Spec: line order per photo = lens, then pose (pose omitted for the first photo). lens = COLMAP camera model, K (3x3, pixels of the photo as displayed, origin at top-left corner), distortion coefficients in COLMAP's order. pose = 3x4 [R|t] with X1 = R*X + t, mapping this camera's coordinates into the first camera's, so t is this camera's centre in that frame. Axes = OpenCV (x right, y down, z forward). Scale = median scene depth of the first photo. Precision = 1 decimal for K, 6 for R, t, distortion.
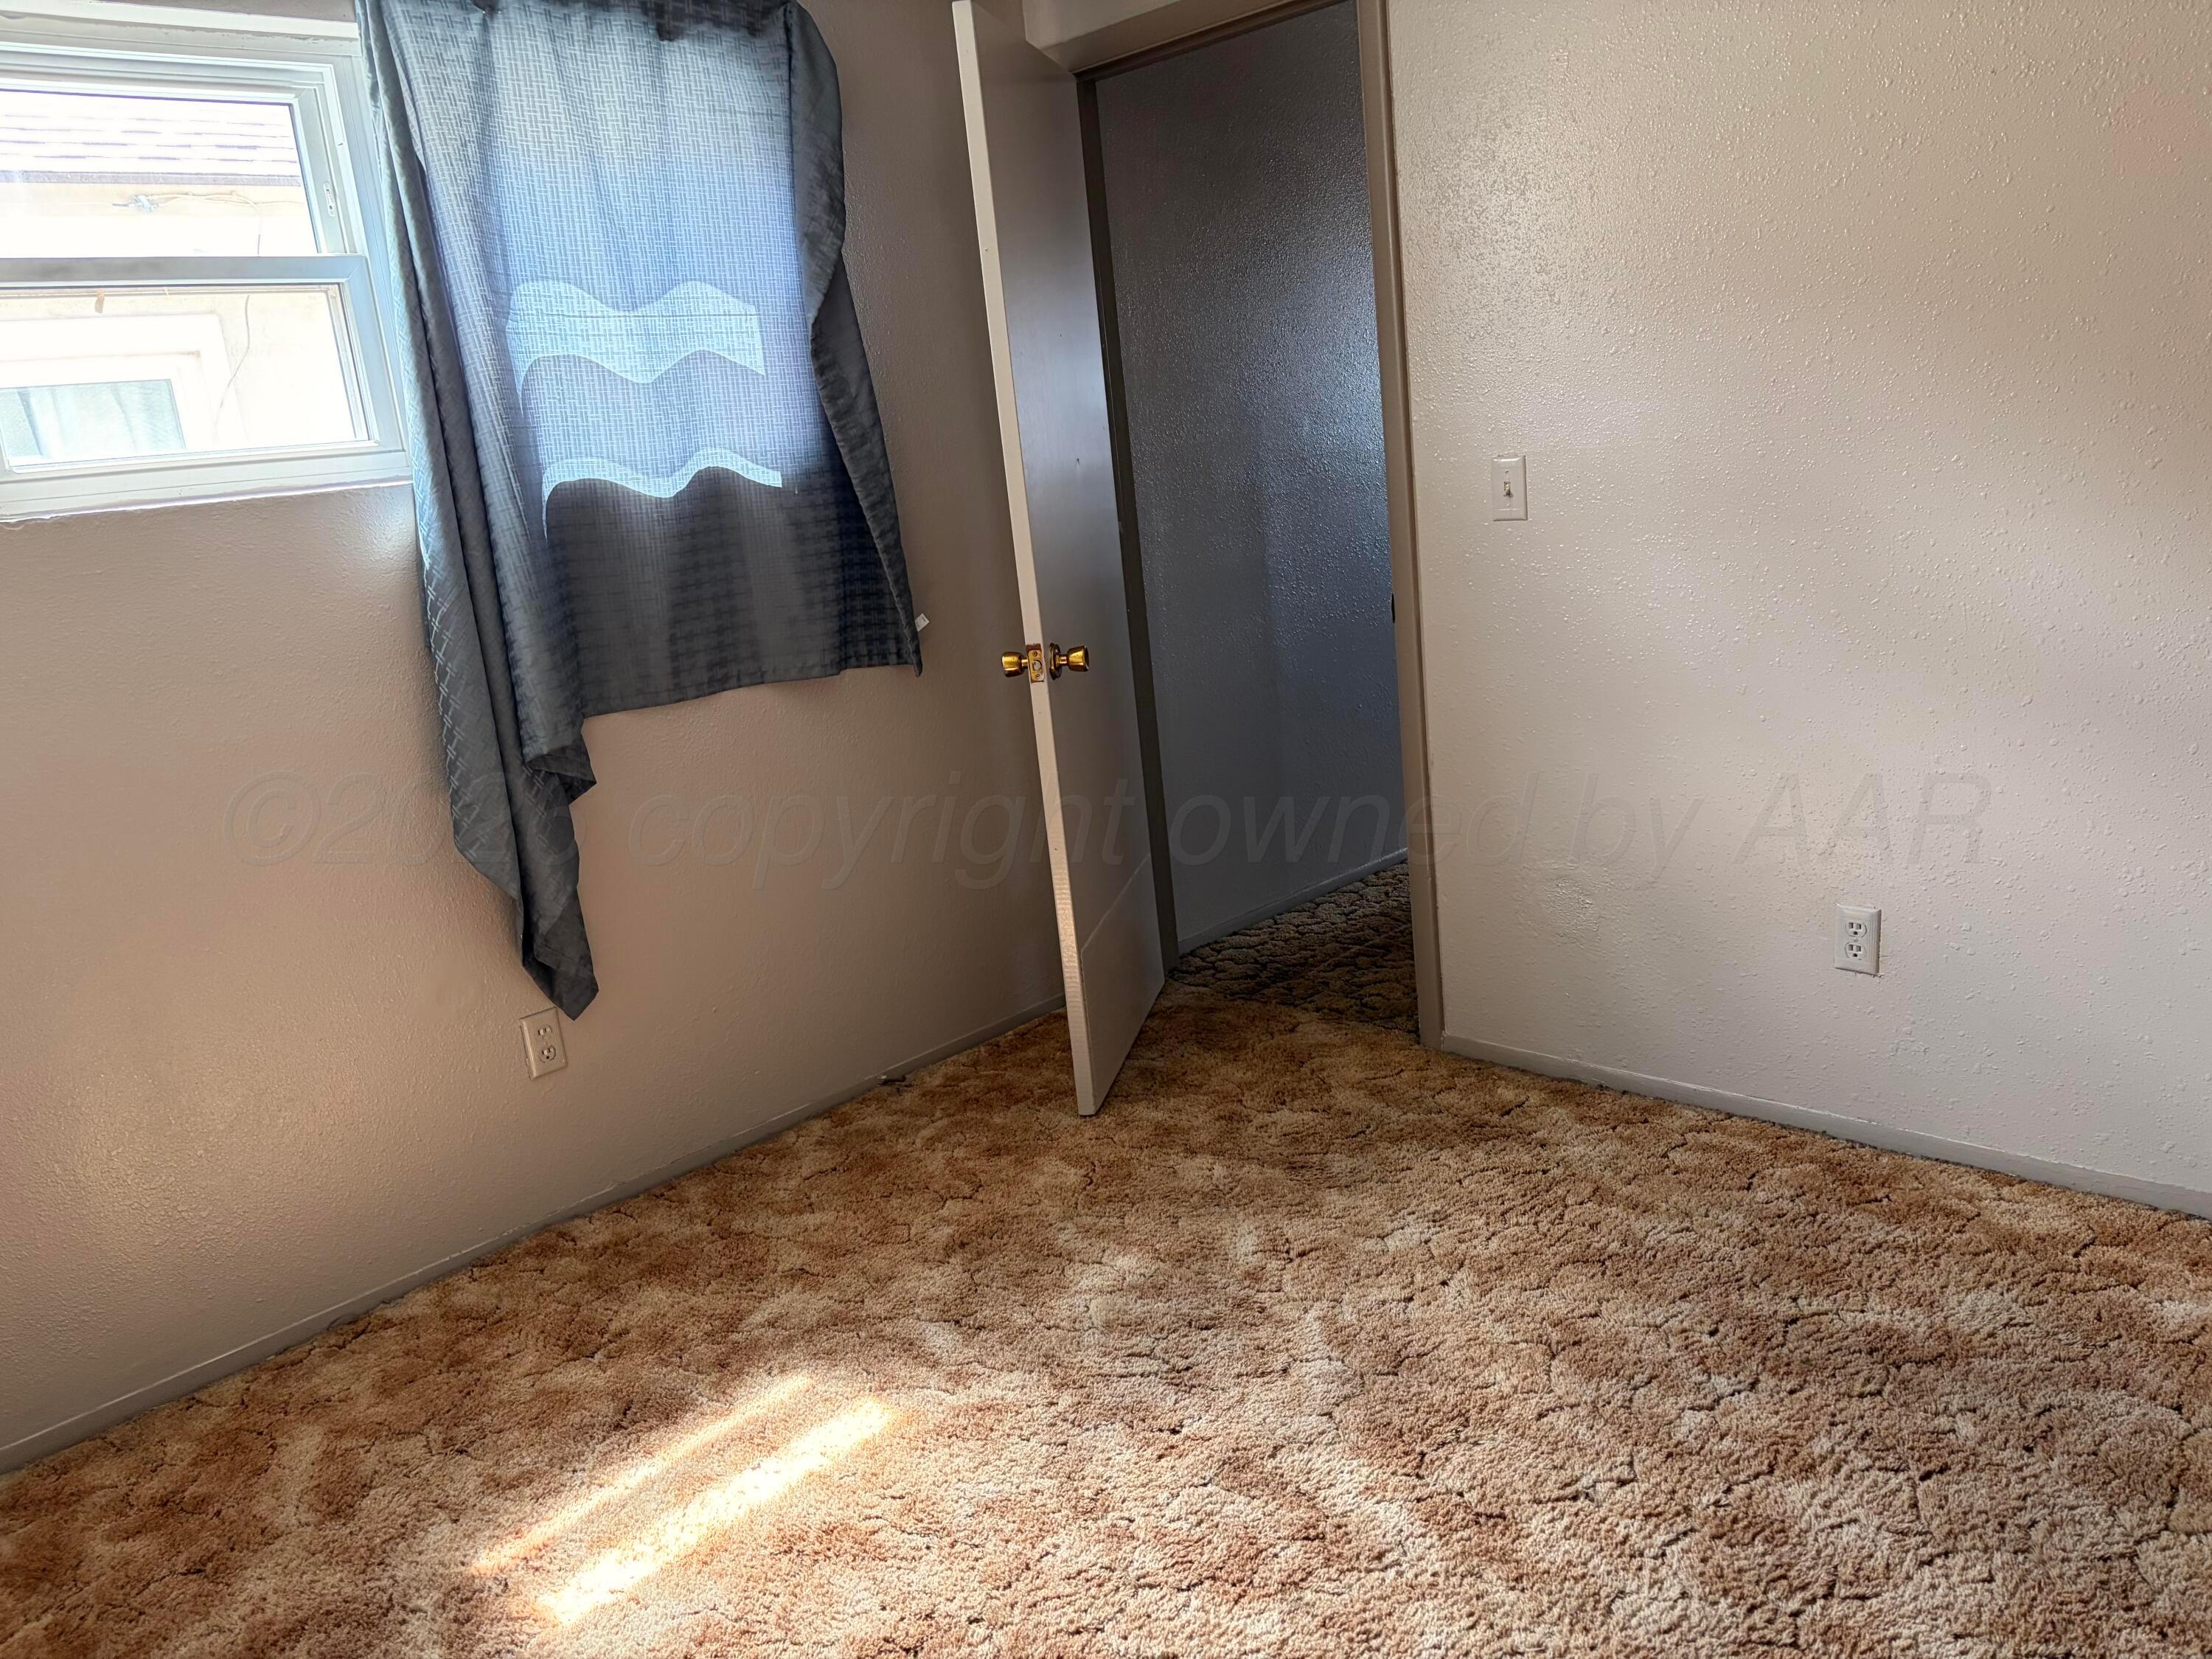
lens RADIAL K [[1685.3, 0, 1108.8], [0, 1685.3, 826.0], [0, 0, 1]] dist [0.001164, -0.016292]
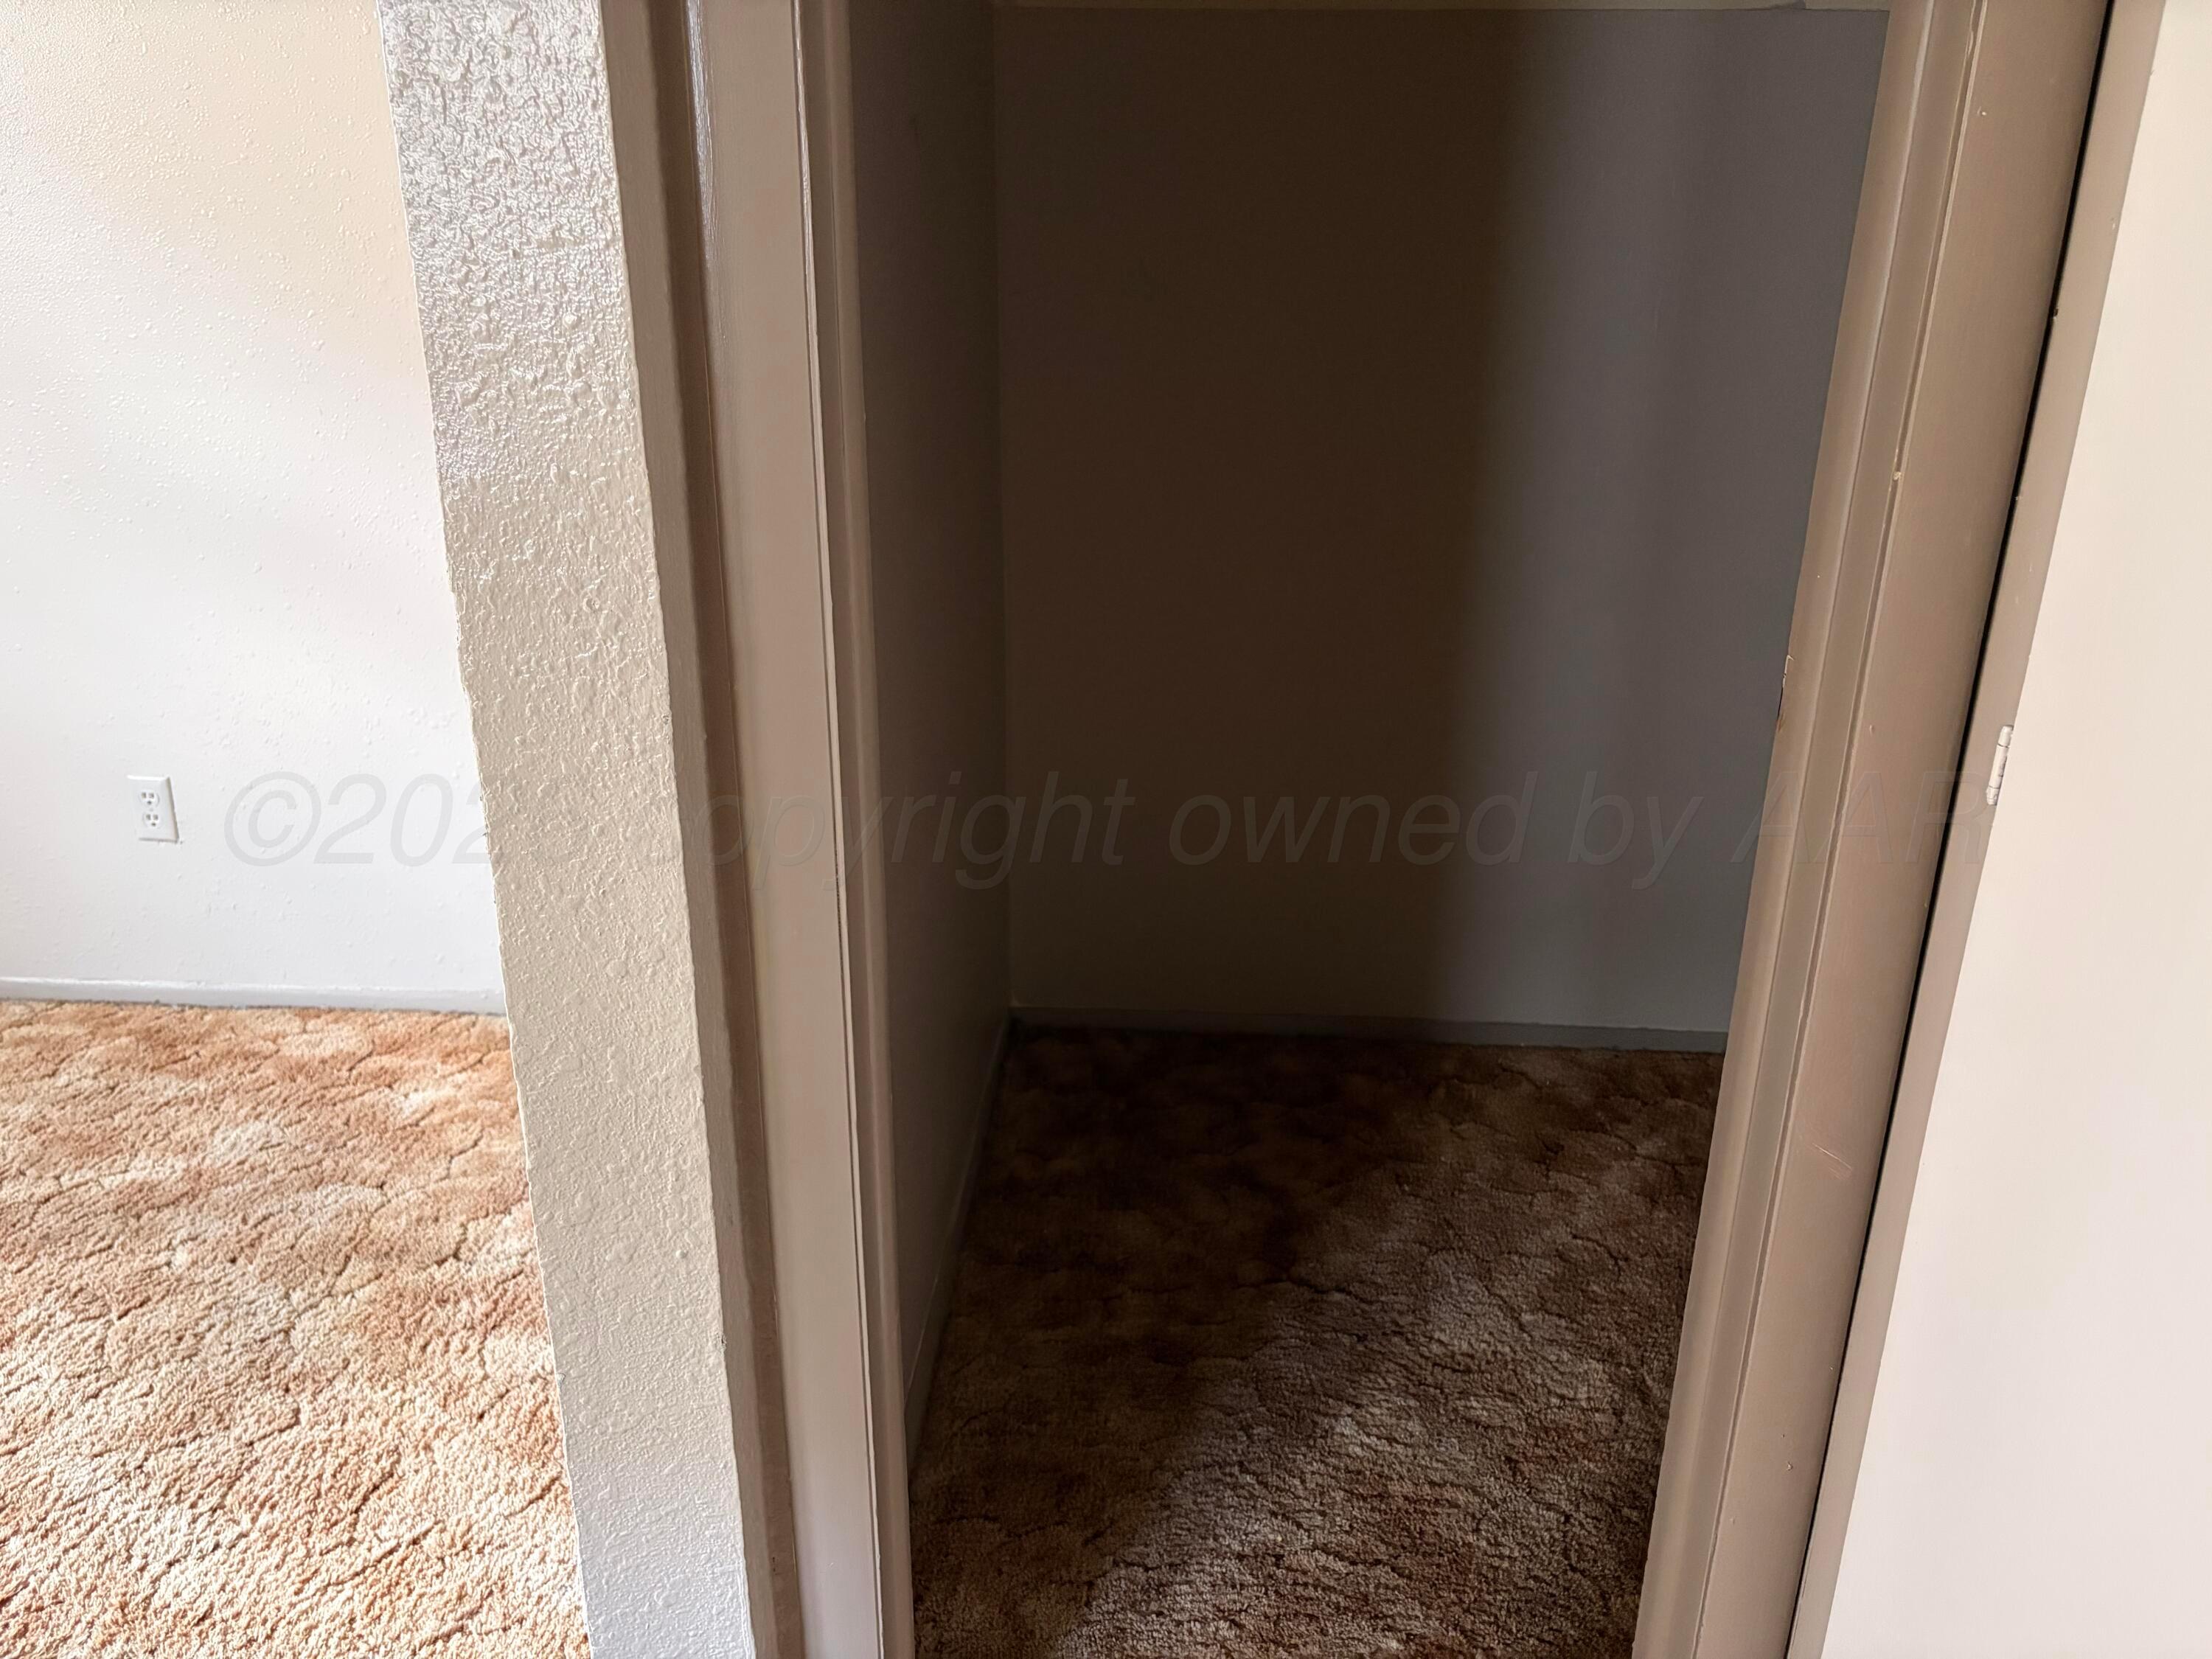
lens RADIAL K [[1685.3, 0, 1107.5], [0, 1685.3, 830.4], [0, 0, 1]] dist [0.001164, -0.016292]
pose [[0.729841, -0.134343, 0.670286, 0.215514], [0.074952, 0.990315, 0.116873, 0.006343], [-0.679495, -0.035060, 0.732842, -0.147405]]
